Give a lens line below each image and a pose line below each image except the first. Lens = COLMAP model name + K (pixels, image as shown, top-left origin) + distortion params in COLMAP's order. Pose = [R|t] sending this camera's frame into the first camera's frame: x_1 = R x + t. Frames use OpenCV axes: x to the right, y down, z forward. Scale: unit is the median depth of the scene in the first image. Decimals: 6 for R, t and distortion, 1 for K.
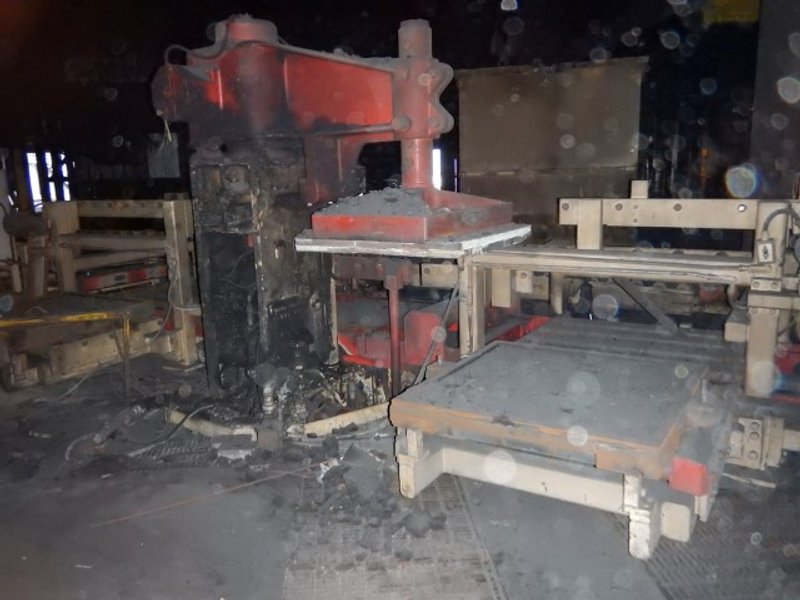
lens RADIAL K [[683.4, 0, 401.7], [0, 683.4, 298.3], [0, 0, 1]] dist [0.012911, -0.021614]
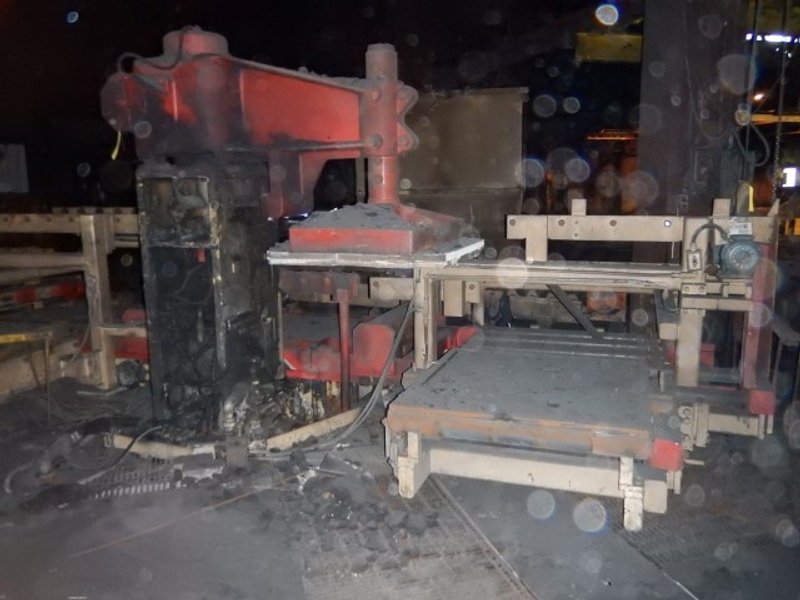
lens RADIAL K [[683.4, 0, 400.6], [0, 683.4, 301.1], [0, 0, 1]] dist [0.012911, -0.021614]
pose [[0.975573, -0.019194, 0.218835, -0.179373], [0.024542, 0.999462, -0.021749, 0.010965], [-0.218300, 0.026588, 0.975519, -0.019219]]
